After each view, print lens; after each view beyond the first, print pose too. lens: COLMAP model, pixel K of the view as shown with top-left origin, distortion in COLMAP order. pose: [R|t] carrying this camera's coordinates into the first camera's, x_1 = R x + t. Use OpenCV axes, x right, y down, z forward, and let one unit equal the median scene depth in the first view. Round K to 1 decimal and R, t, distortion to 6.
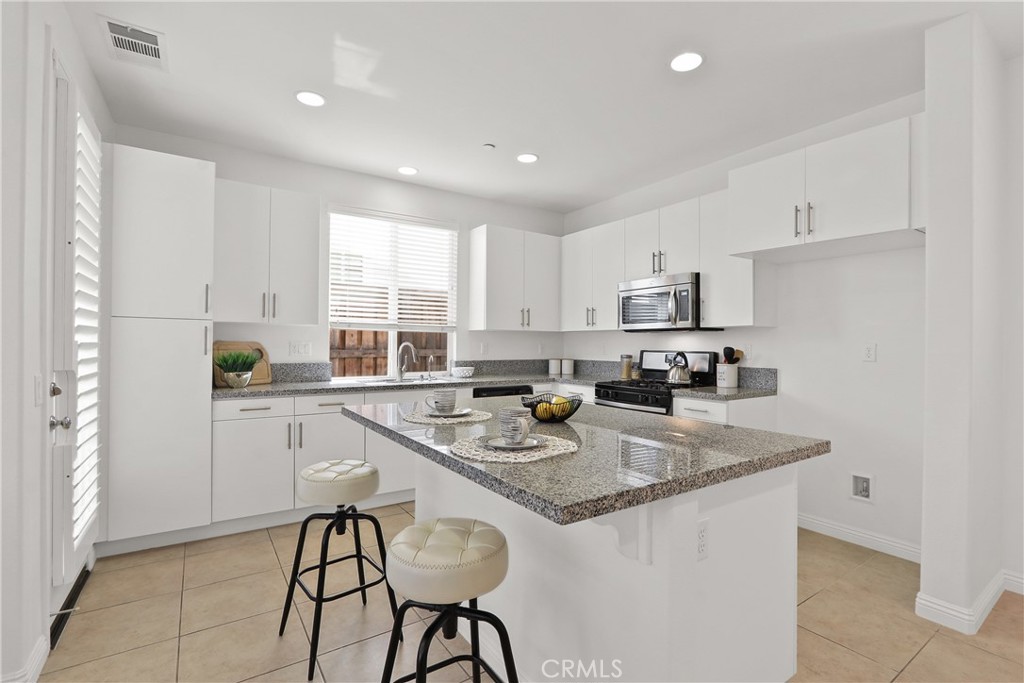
lens RADIAL K [[472.3, 0, 519.1], [0, 472.3, 341.0], [0, 0, 1]] dist [-0.011705, 0.001740]
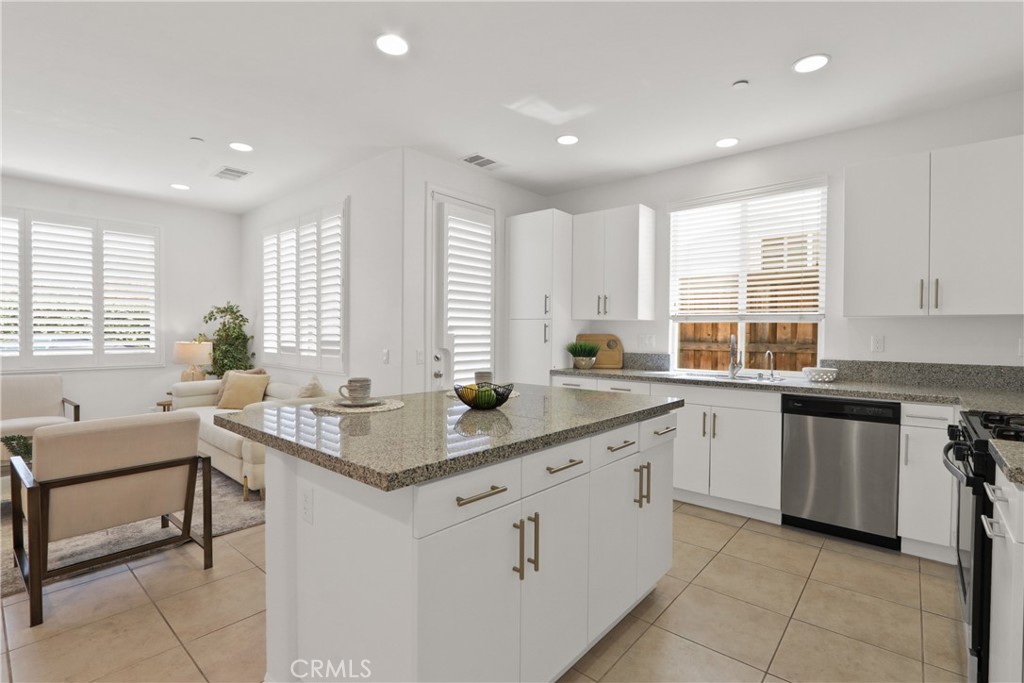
lens RADIAL K [[472.3, 0, 507.7], [0, 472.3, 345.6], [0, 0, 1]] dist [-0.011705, 0.001740]
pose [[0.265210, 0.017353, -0.964034, 0.527215], [-0.000572, 0.999841, 0.017840, 0.008247], [0.964190, -0.004180, 0.265178, 0.366771]]
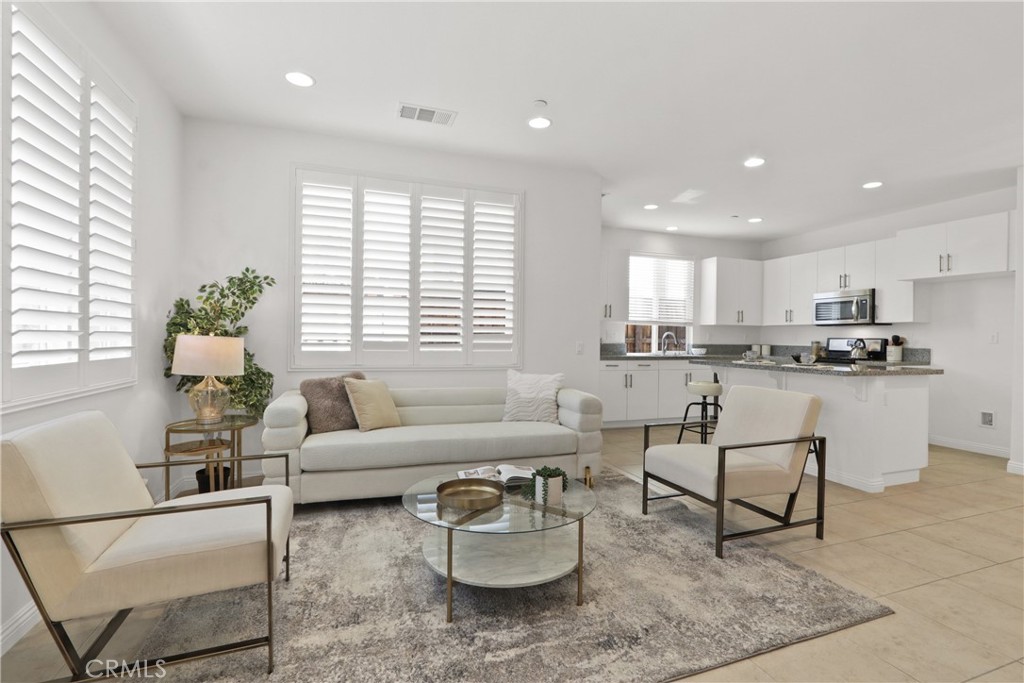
lens RADIAL K [[472.3, 0, 522.7], [0, 472.3, 339.2], [0, 0, 1]] dist [-0.011705, 0.001740]
pose [[0.968833, 0.007072, -0.247615, -0.338041], [-0.005364, 0.999957, 0.007571, 0.018659], [0.247658, -0.006007, 0.968829, -0.748267]]
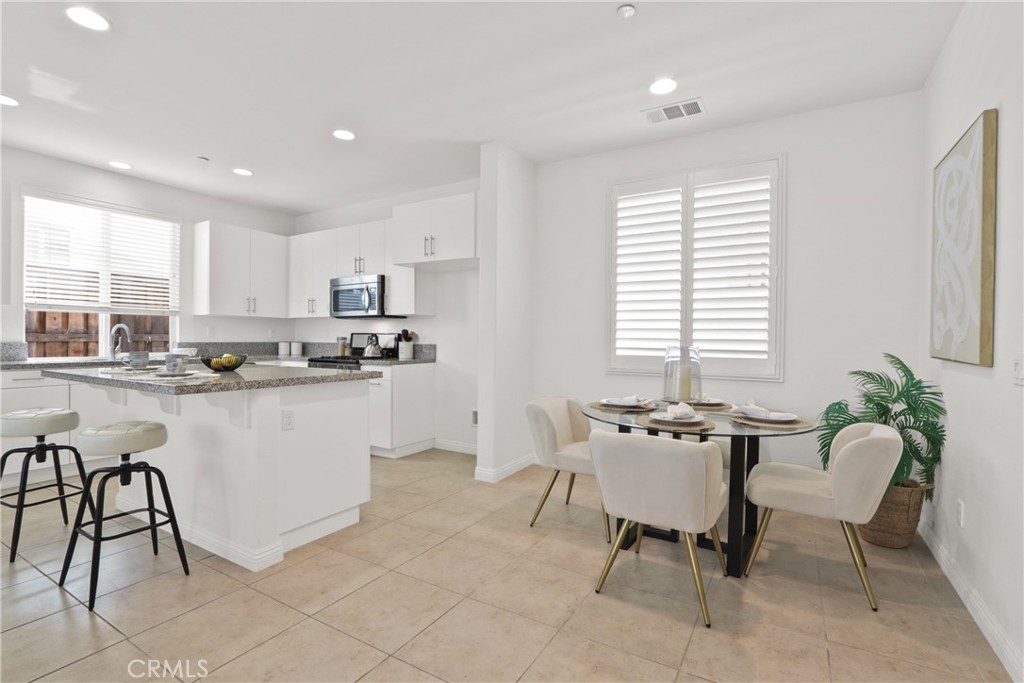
lens RADIAL K [[472.3, 0, 518.1], [0, 472.3, 341.0], [0, 0, 1]] dist [-0.011705, 0.001740]
pose [[0.906544, -0.001358, 0.422109, 0.138937], [-0.004436, 0.999909, 0.012743, 0.024739], [-0.422088, -0.013425, 0.906456, -0.368061]]
